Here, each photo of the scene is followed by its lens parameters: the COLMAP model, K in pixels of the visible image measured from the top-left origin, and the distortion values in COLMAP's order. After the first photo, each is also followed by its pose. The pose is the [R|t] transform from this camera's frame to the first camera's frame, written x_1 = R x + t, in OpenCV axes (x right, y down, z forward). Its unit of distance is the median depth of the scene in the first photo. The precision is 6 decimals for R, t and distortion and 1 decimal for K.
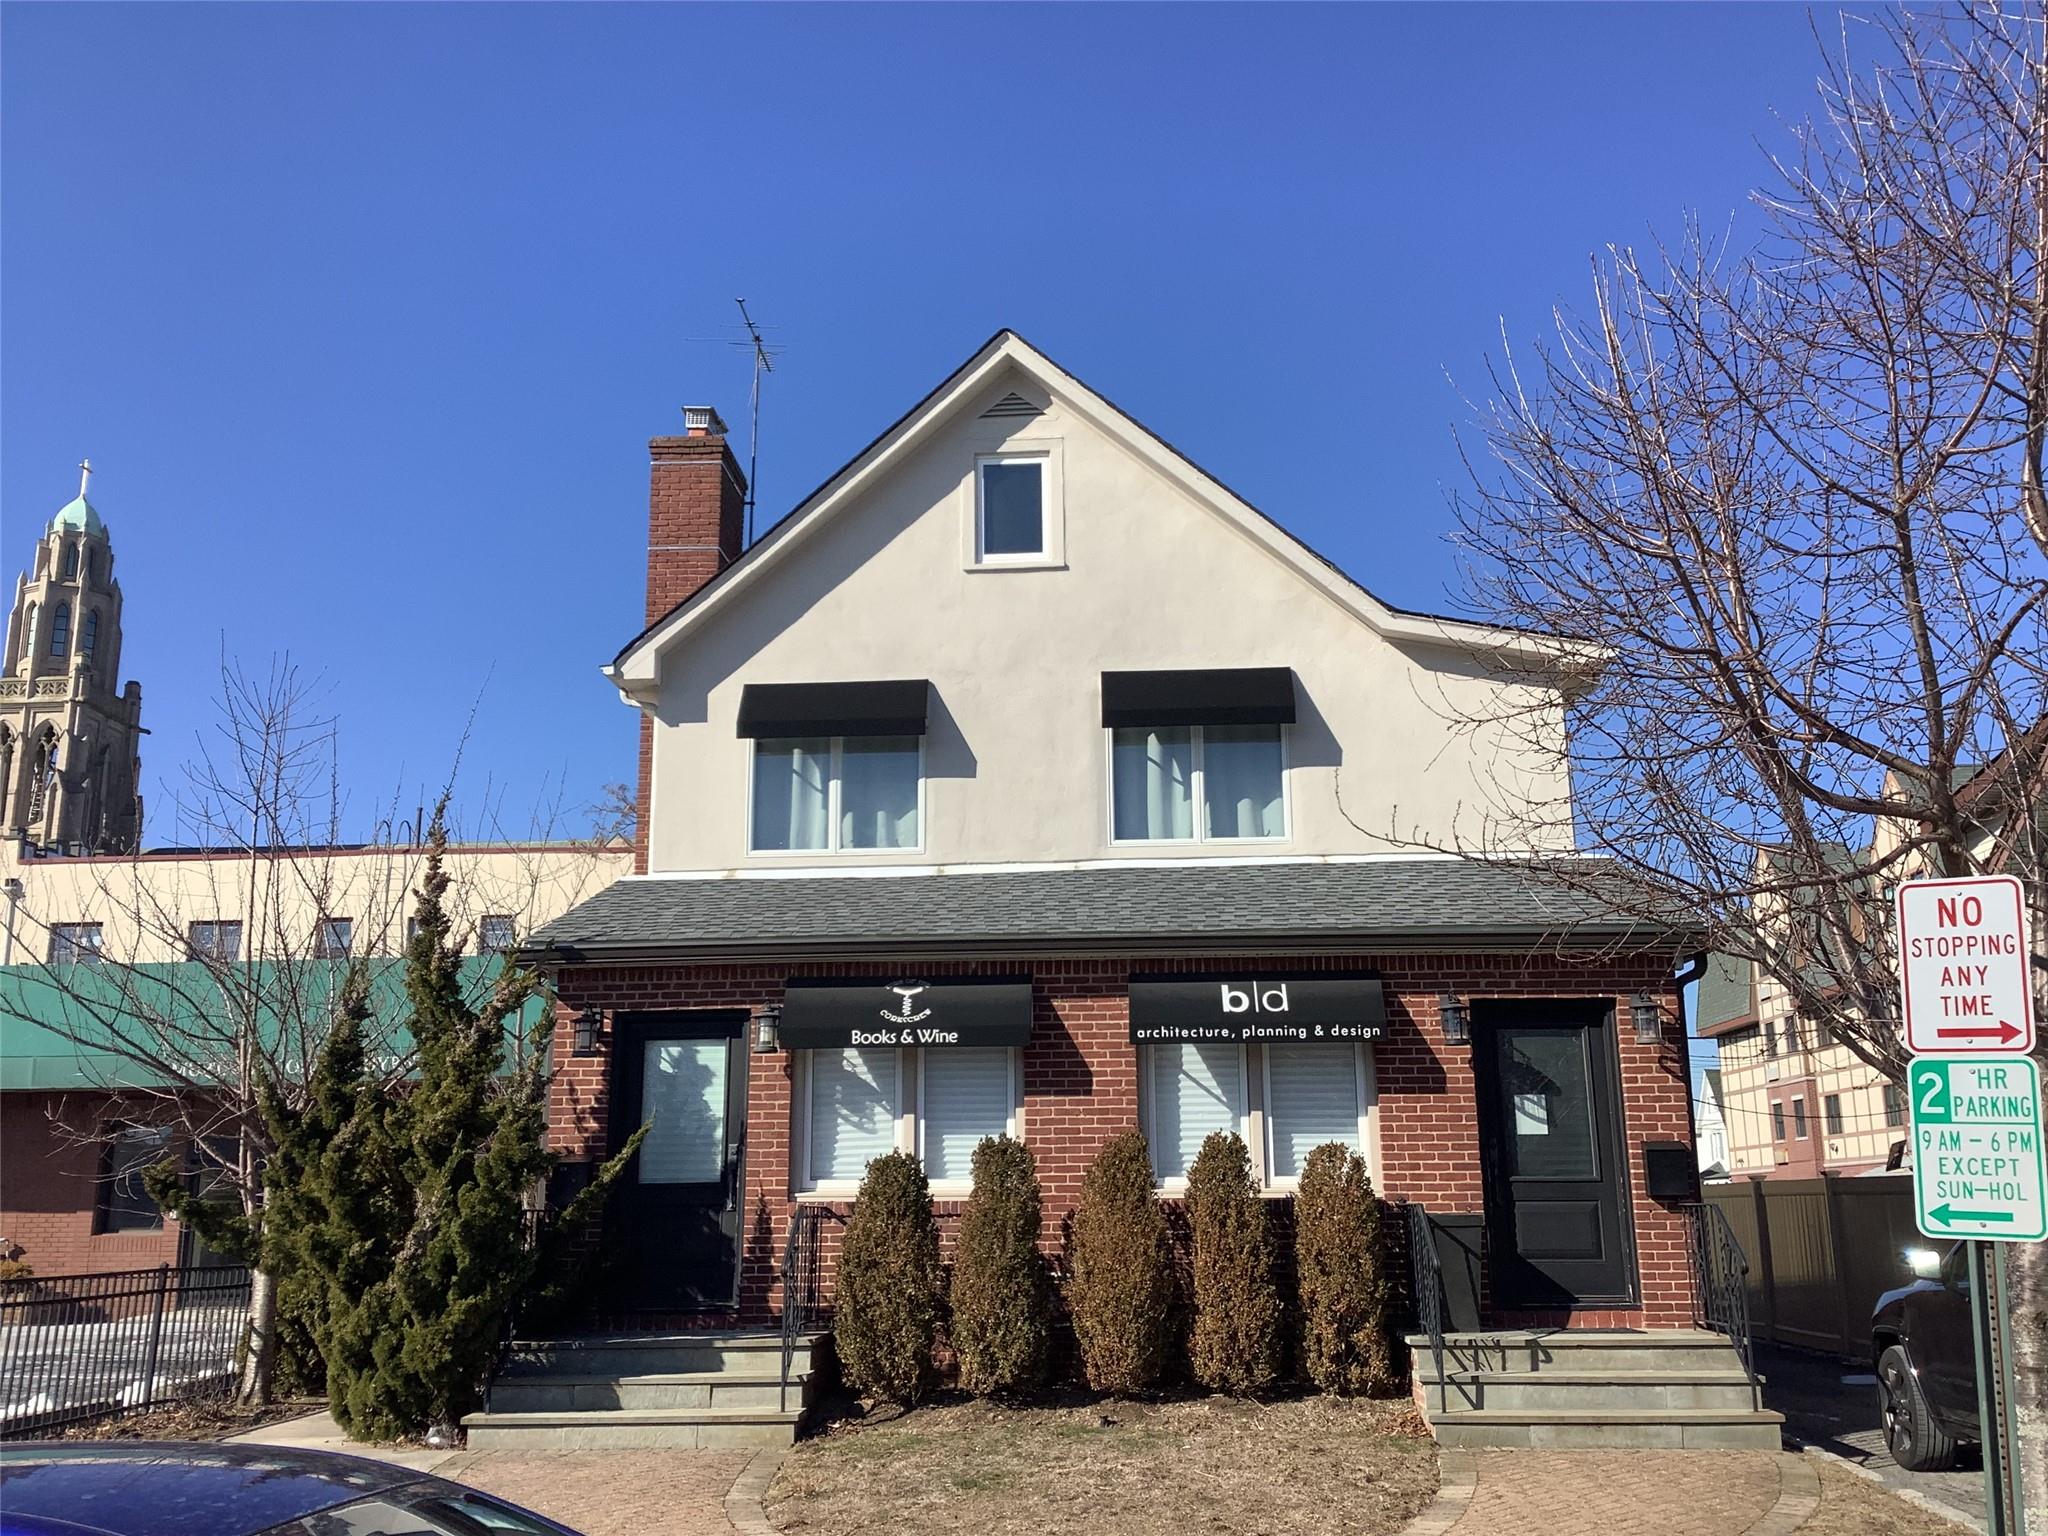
lens RADIAL K [[1827.8, 0, 1027.5], [0, 1827.8, 778.0], [0, 0, 1]] dist [0.122109, -0.236313]
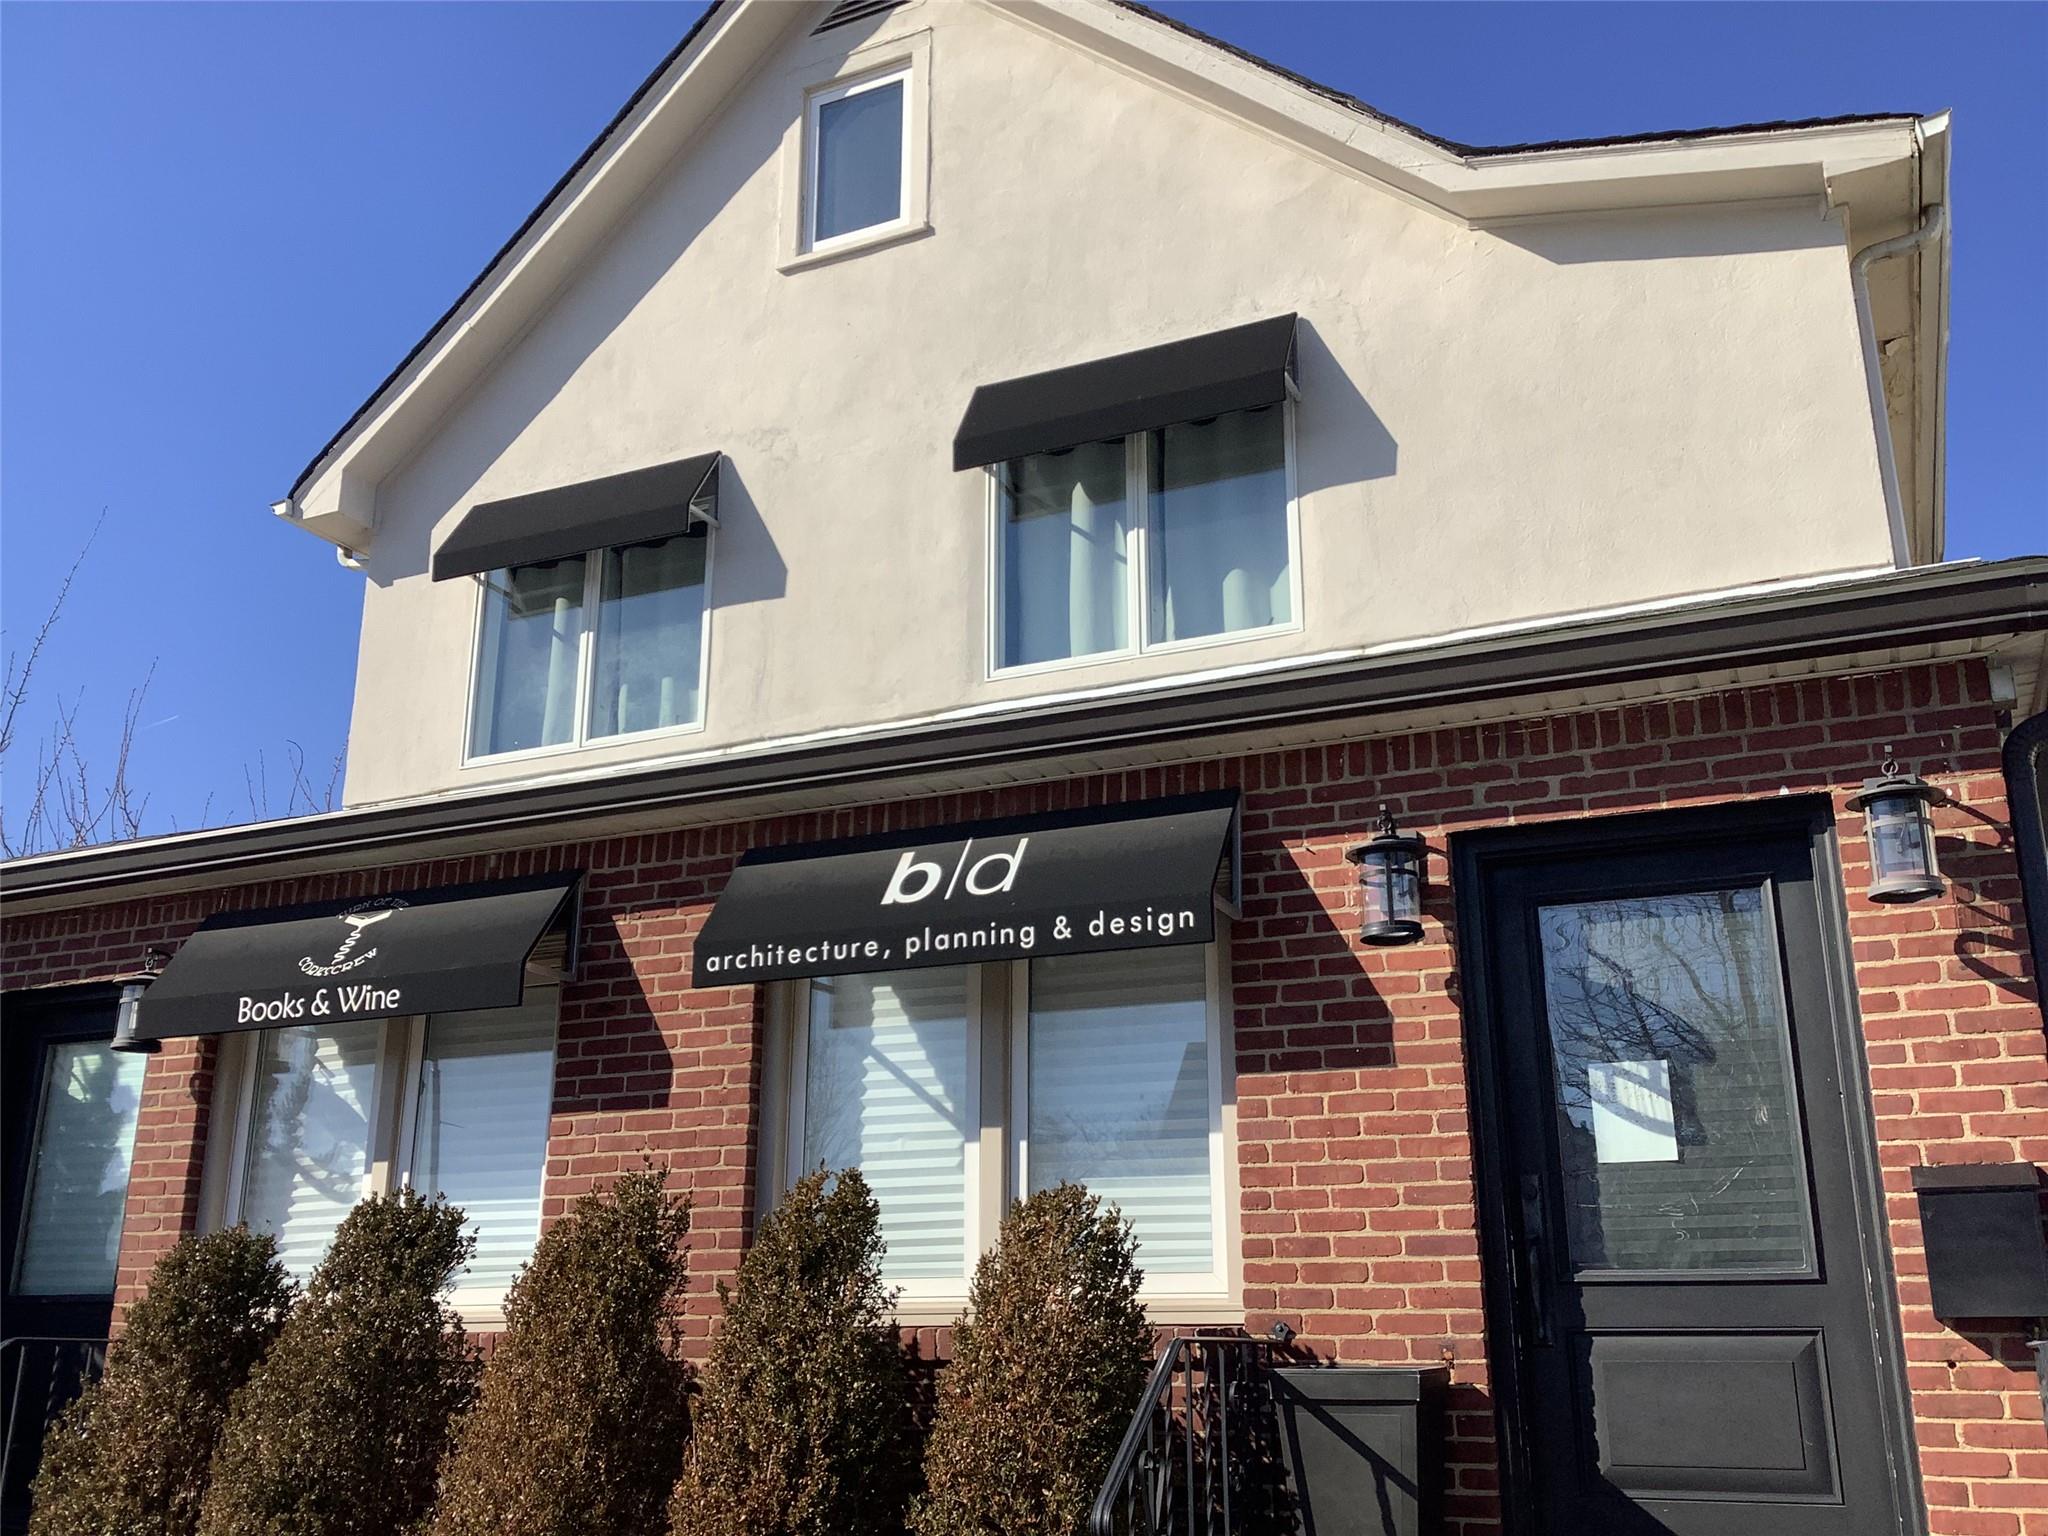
lens RADIAL K [[1837.7, 0, 1025.2], [0, 1837.7, 772.6], [0, 0, 1]] dist [0.122362, -0.238079]
pose [[0.931683, -0.098859, -0.349562, 0.300424], [0.075871, 0.993992, -0.078892, 0.133004], [0.355261, 0.046981, 0.933586, 0.585795]]
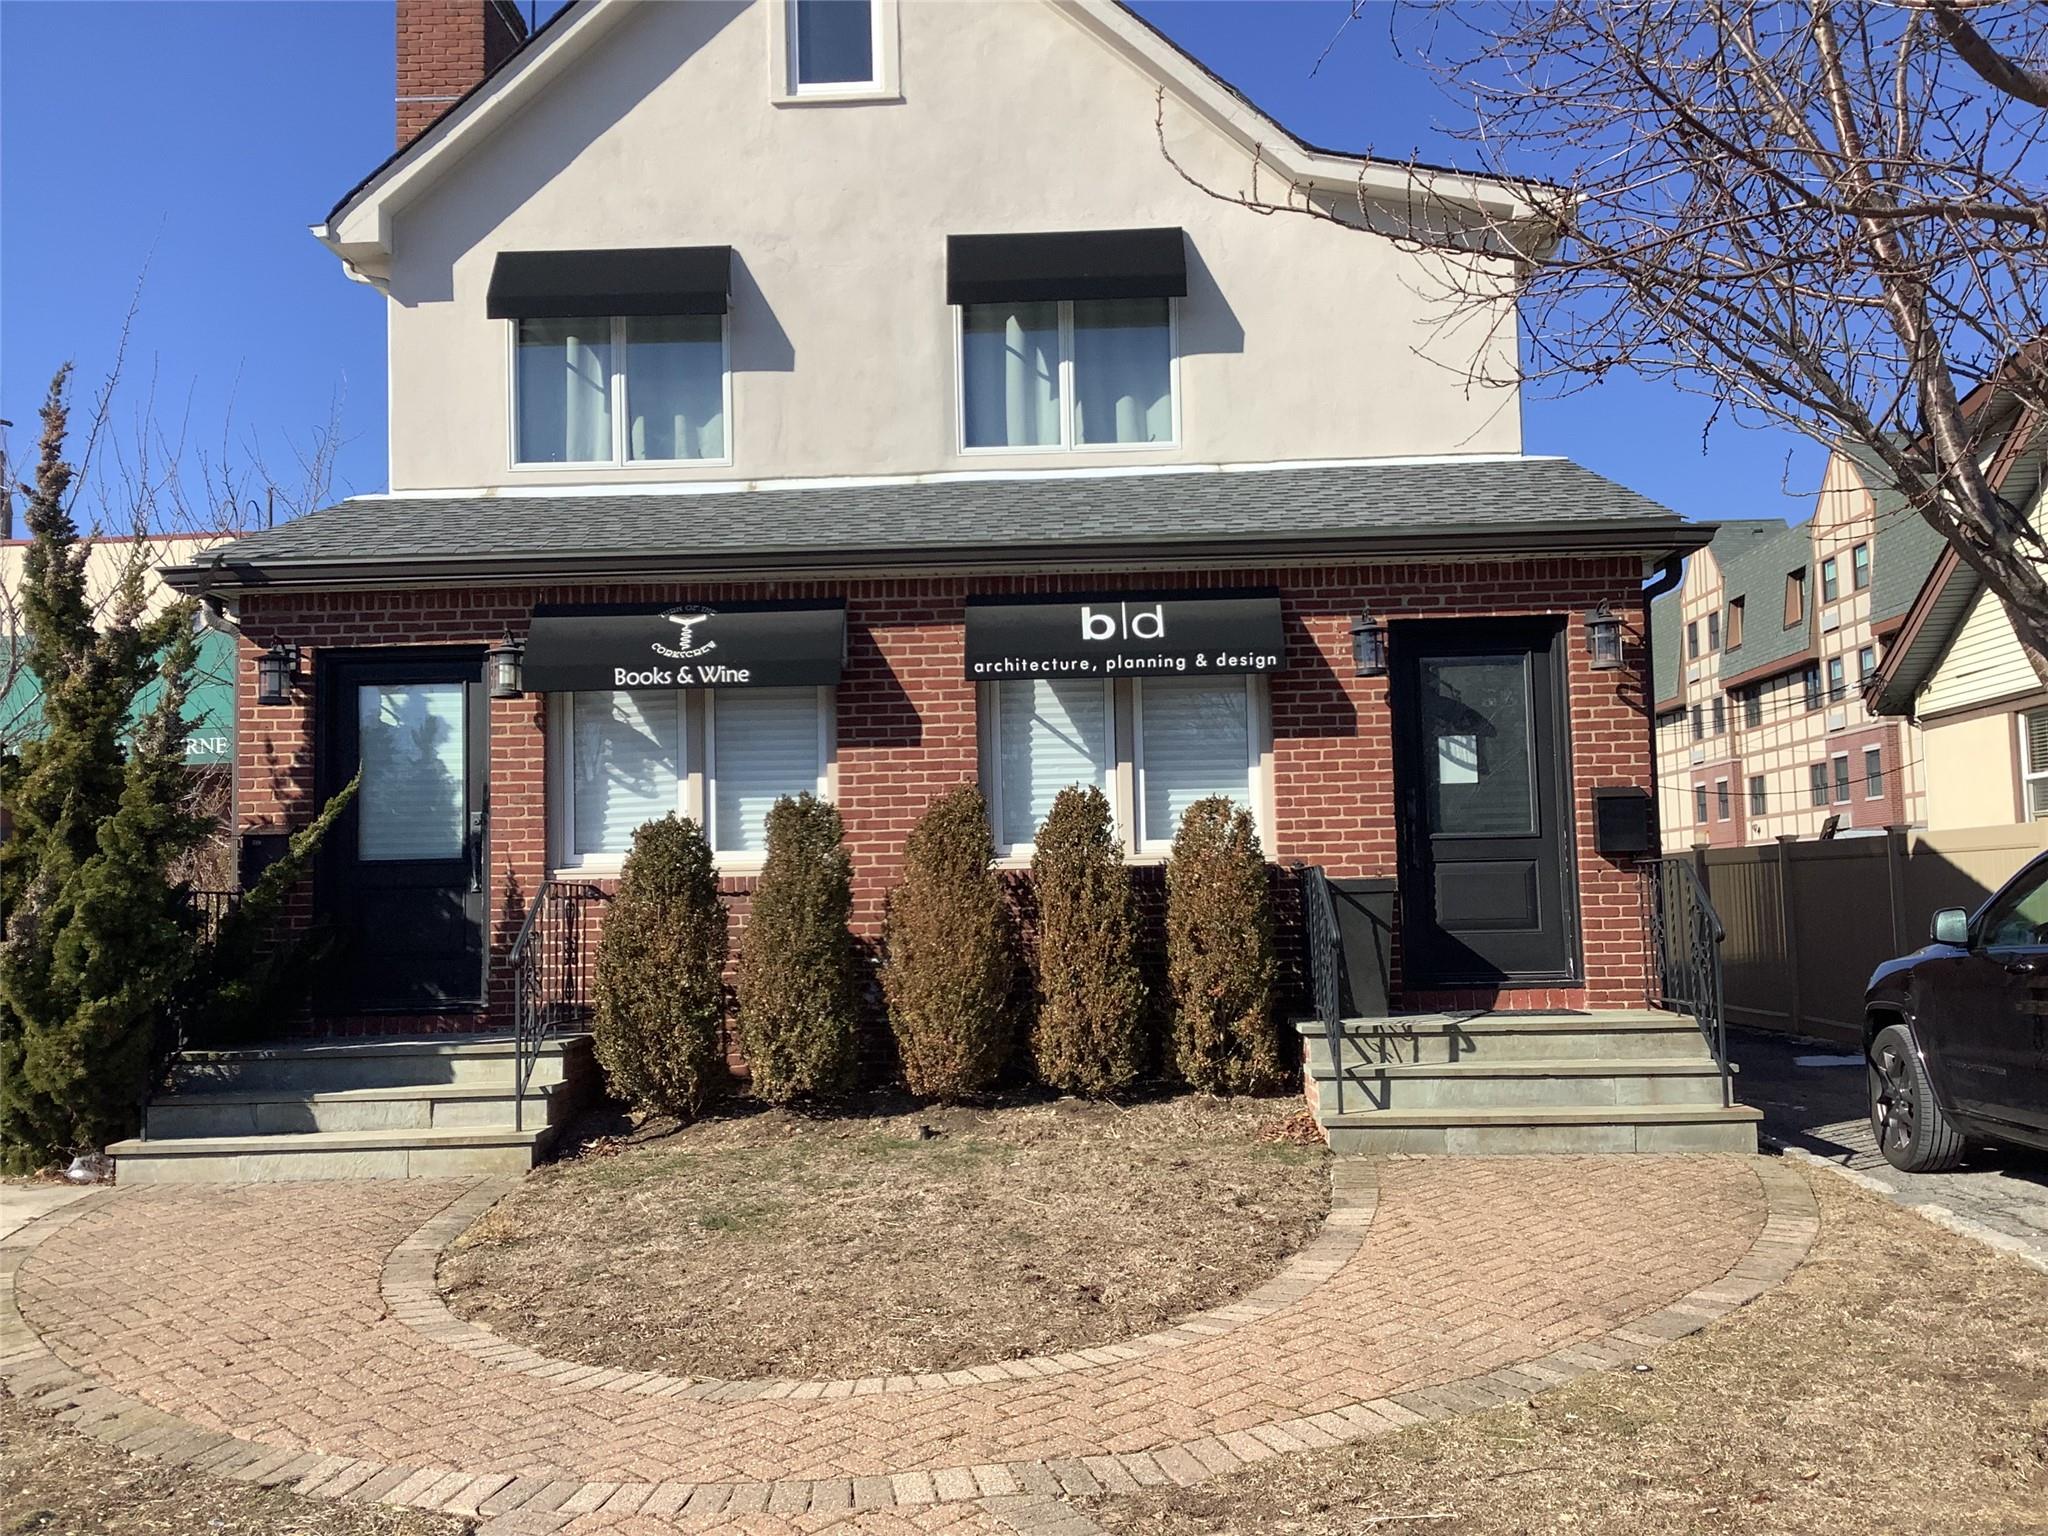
lens RADIAL K [[1837.7, 0, 1025.2], [0, 1837.7, 772.6], [0, 0, 1]] dist [0.122362, -0.238079]
pose [[0.999269, -0.013175, 0.035893, 0.052052], [0.007421, 0.987735, 0.155961, 0.059240], [-0.037508, -0.155580, 0.987111, 0.200312]]
